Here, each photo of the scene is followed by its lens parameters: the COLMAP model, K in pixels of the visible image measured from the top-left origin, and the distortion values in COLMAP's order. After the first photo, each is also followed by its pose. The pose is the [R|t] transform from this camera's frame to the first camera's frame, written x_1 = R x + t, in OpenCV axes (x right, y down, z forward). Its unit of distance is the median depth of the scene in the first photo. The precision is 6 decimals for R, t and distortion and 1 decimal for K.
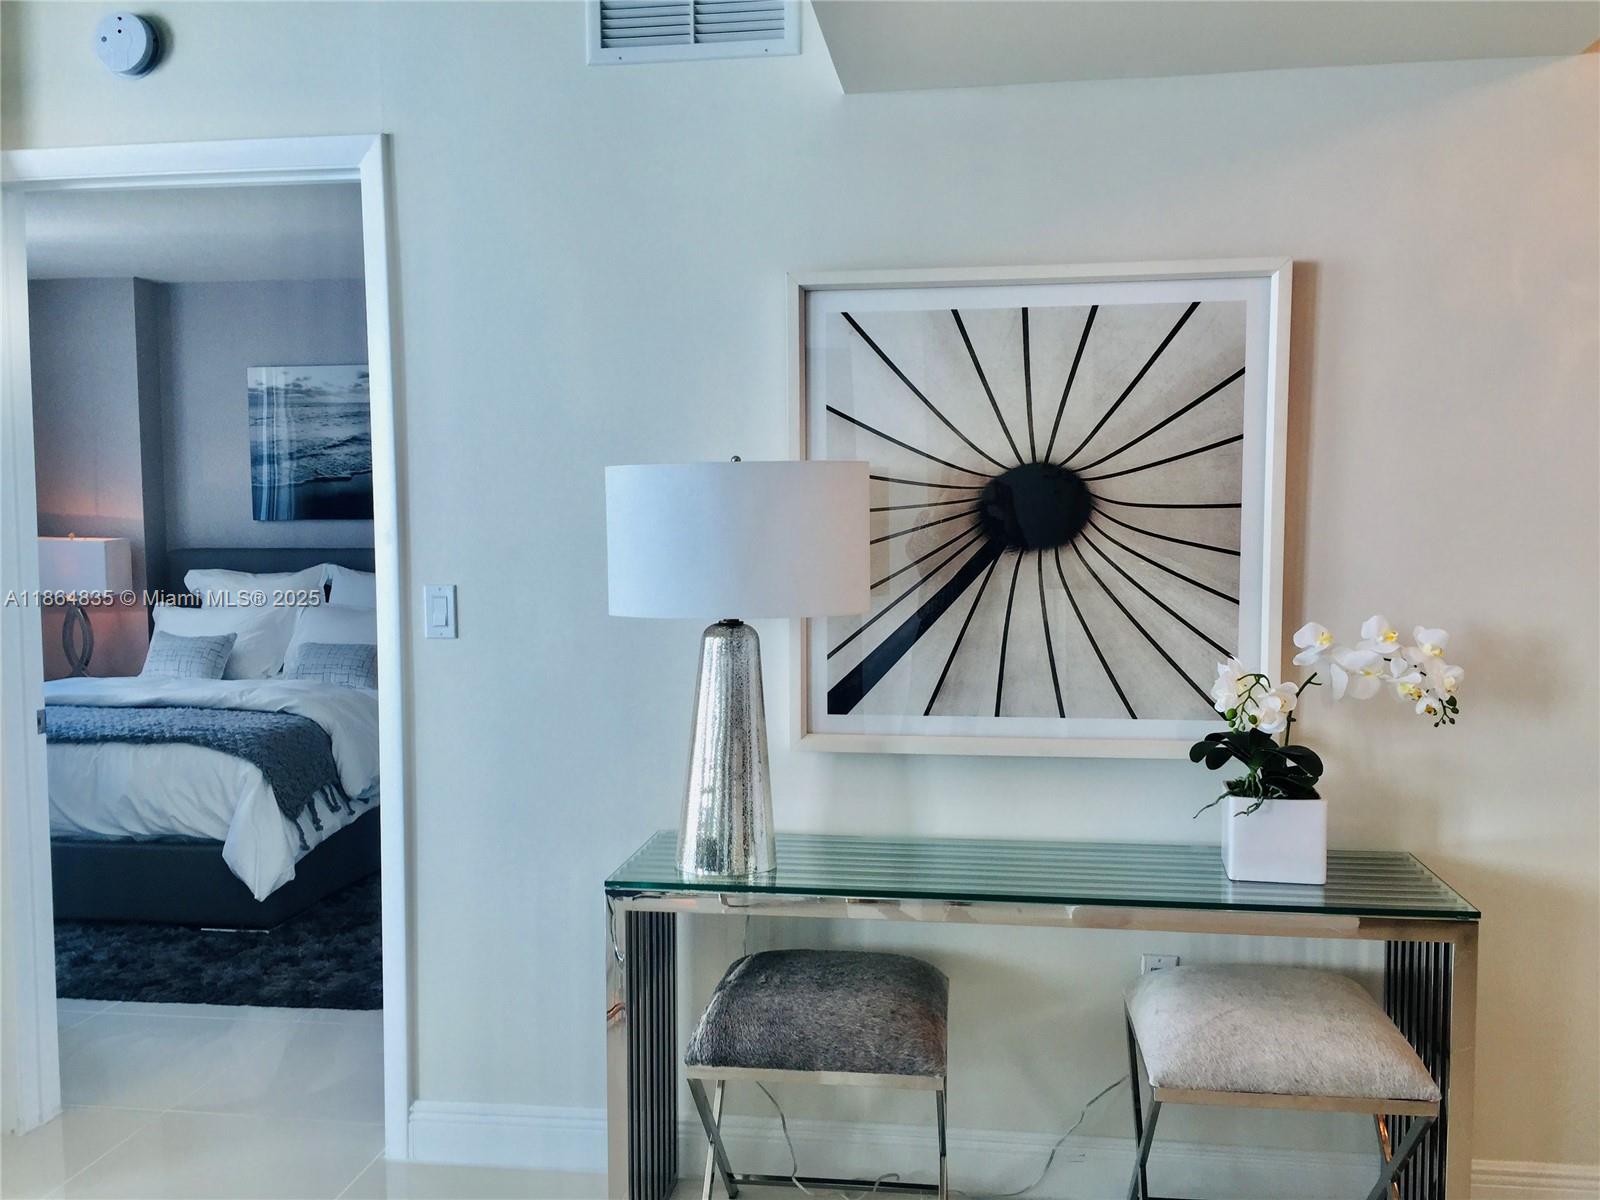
lens RADIAL K [[1339.3, 0, 804.7], [0, 1339.3, 609.7], [0, 0, 1]] dist [0.032697, -0.006752]
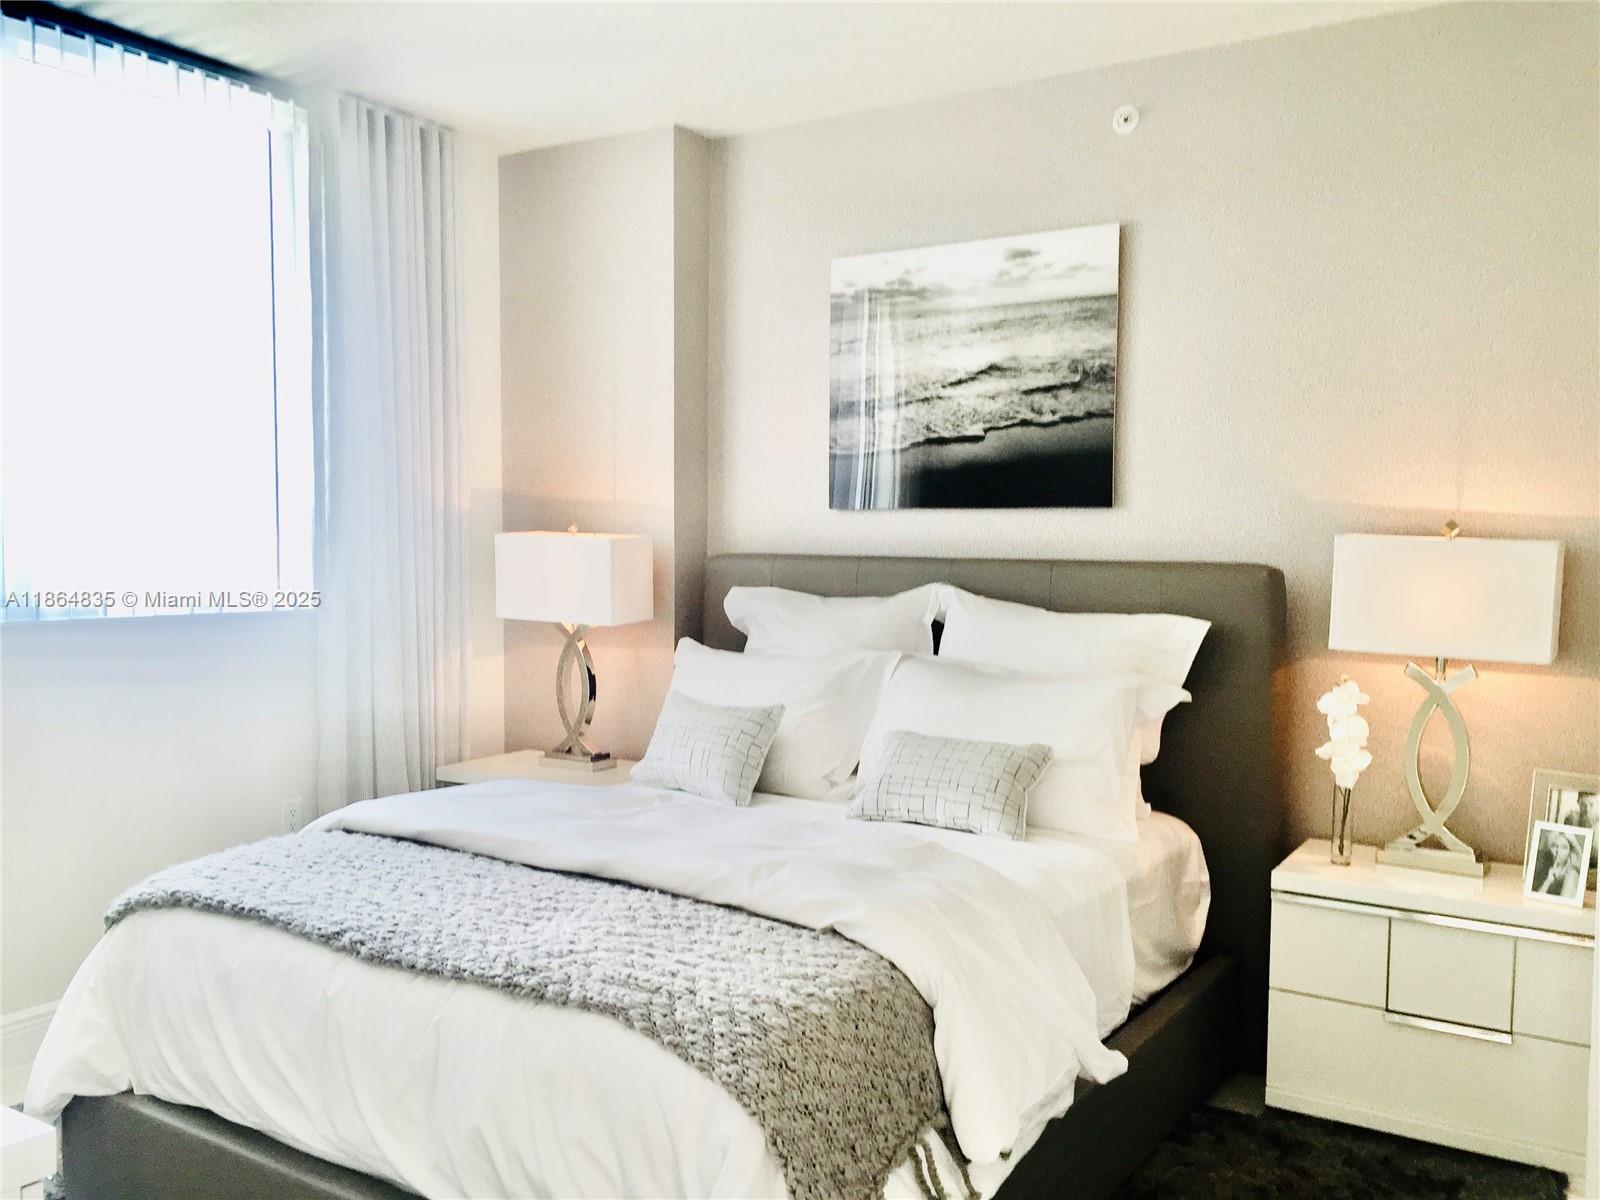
lens RADIAL K [[1339.3, 0, 804.7], [0, 1339.3, 609.7], [0, 0, 1]] dist [0.032697, -0.006752]
pose [[0.904959, 0.038963, -0.423711, -0.165682], [-0.040926, 0.999152, 0.004470, -0.023653], [0.423526, 0.013295, 0.905786, 0.461769]]
